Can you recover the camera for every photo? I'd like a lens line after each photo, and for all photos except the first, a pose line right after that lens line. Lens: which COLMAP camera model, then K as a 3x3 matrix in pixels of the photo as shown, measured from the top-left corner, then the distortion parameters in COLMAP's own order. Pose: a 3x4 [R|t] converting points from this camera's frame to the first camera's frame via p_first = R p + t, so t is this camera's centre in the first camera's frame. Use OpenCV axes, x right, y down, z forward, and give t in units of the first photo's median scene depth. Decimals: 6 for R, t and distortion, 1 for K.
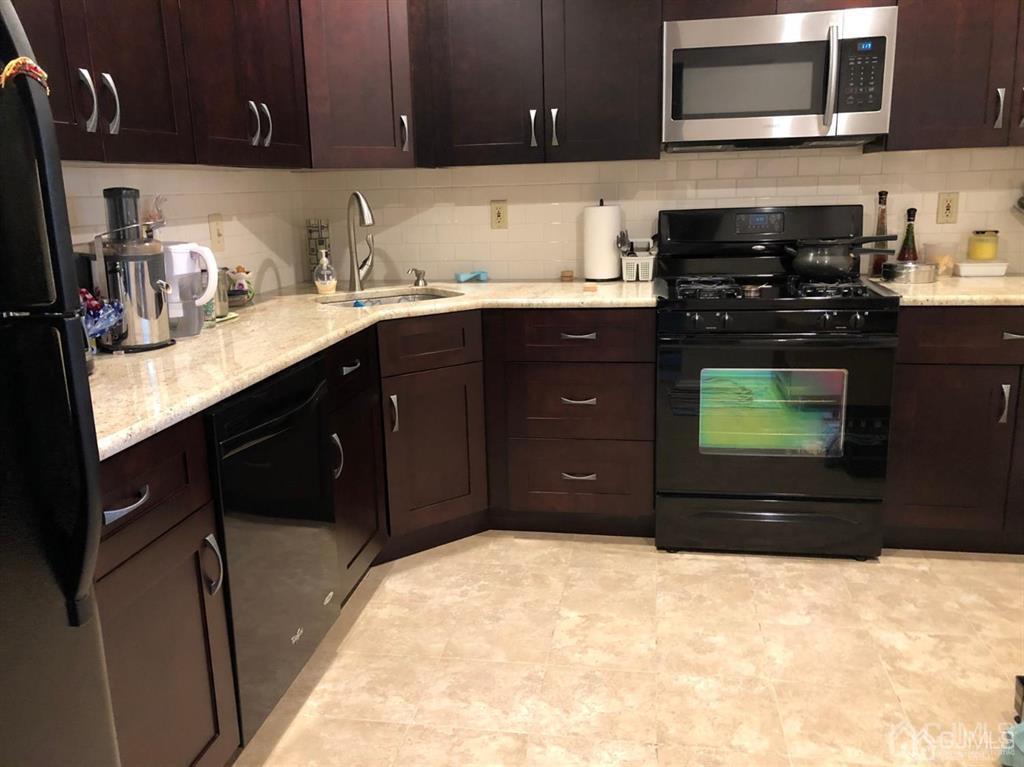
lens RADIAL K [[856.1, 0, 512.0], [0, 856.1, 383.5], [0, 0, 1]] dist [0.001337, -0.001261]
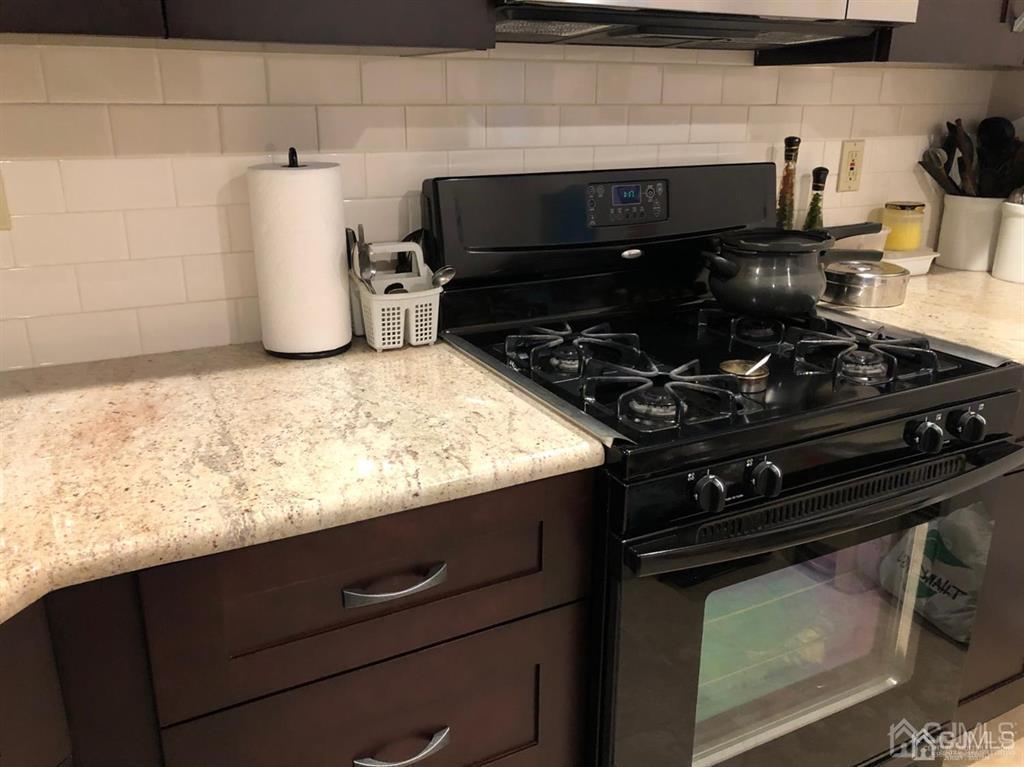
lens RADIAL K [[856.1, 0, 512.0], [0, 856.1, 383.5], [0, 0, 1]] dist [0.001337, -0.001261]
pose [[0.801828, -0.159261, 0.575941, -0.059595], [0.098003, 0.985827, 0.136163, -0.157849], [-0.589464, -0.052736, 0.806071, 0.639108]]
